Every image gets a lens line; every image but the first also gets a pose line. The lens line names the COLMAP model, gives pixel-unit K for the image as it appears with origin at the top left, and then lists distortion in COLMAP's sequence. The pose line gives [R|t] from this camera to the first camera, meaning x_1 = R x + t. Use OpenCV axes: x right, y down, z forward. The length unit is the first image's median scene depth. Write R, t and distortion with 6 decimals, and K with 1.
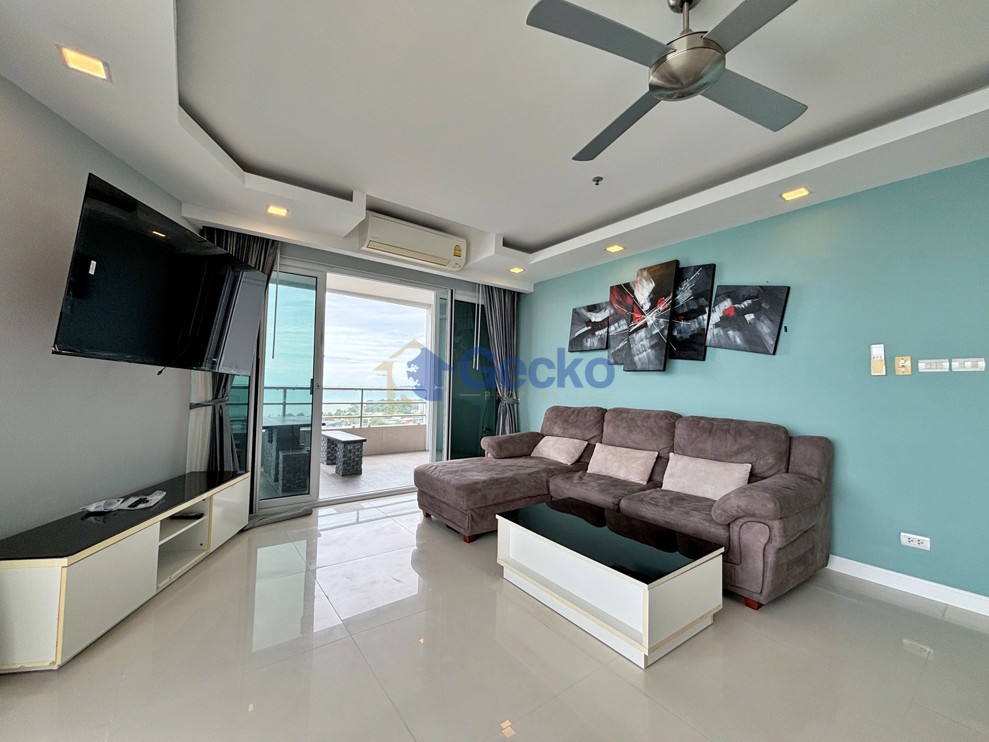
lens RADIAL K [[402.7, 0, 494.5], [0, 402.7, 371.0], [0, 0, 1]] dist [-0.001097, -0.000086]
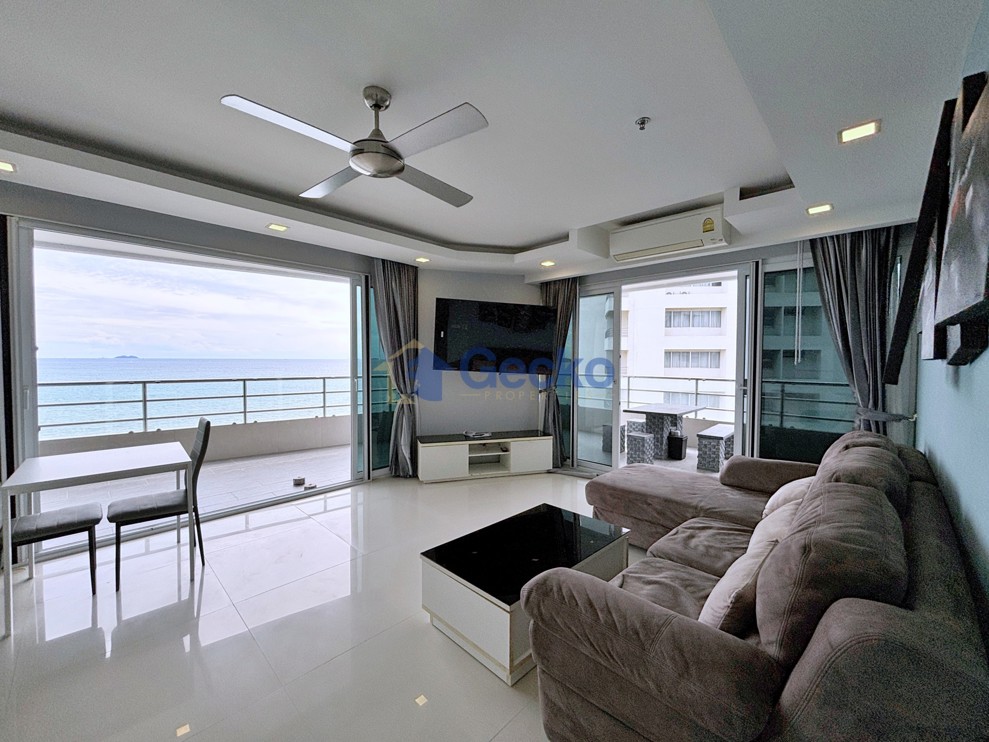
lens RADIAL K [[403.1, 0, 498.4], [0, 403.1, 376.8], [0, 0, 1]] dist [-0.000734, -0.000074]
pose [[0.152545, 0.025991, -0.987955, 0.776054], [0.031811, 0.999007, 0.031193, -0.027161], [0.987784, -0.036186, 0.151566, 0.501317]]
